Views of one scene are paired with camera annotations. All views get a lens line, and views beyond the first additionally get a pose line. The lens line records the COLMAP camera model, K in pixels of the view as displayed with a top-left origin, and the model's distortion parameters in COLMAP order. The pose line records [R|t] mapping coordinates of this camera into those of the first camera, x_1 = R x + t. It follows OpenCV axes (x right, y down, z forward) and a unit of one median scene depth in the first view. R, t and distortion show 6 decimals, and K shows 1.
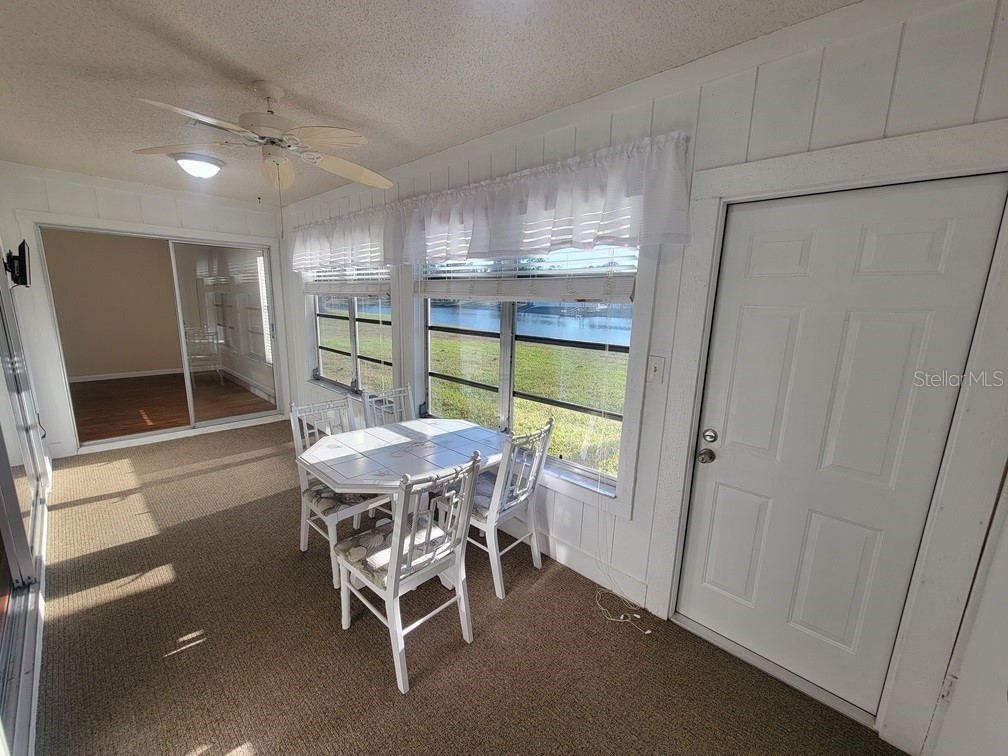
lens RADIAL K [[414.0, 0, 501.4], [0, 414.0, 382.1], [0, 0, 1]] dist [-0.000304, -0.000811]
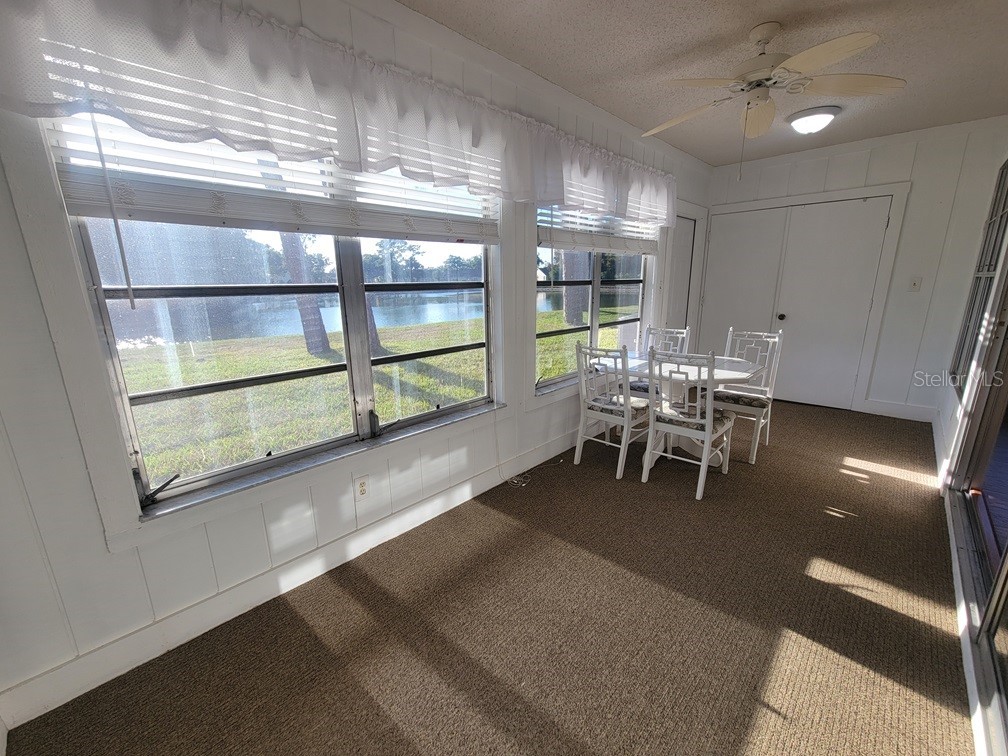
lens RADIAL K [[414.0, 0, 501.4], [0, 414.0, 382.1], [0, 0, 1]] dist [-0.000304, -0.000811]
pose [[0.005623, -0.269990, 0.962847, -1.497484], [0.213629, 0.940958, 0.262605, -0.250320], [-0.976899, 0.204215, 0.062969, 1.470106]]
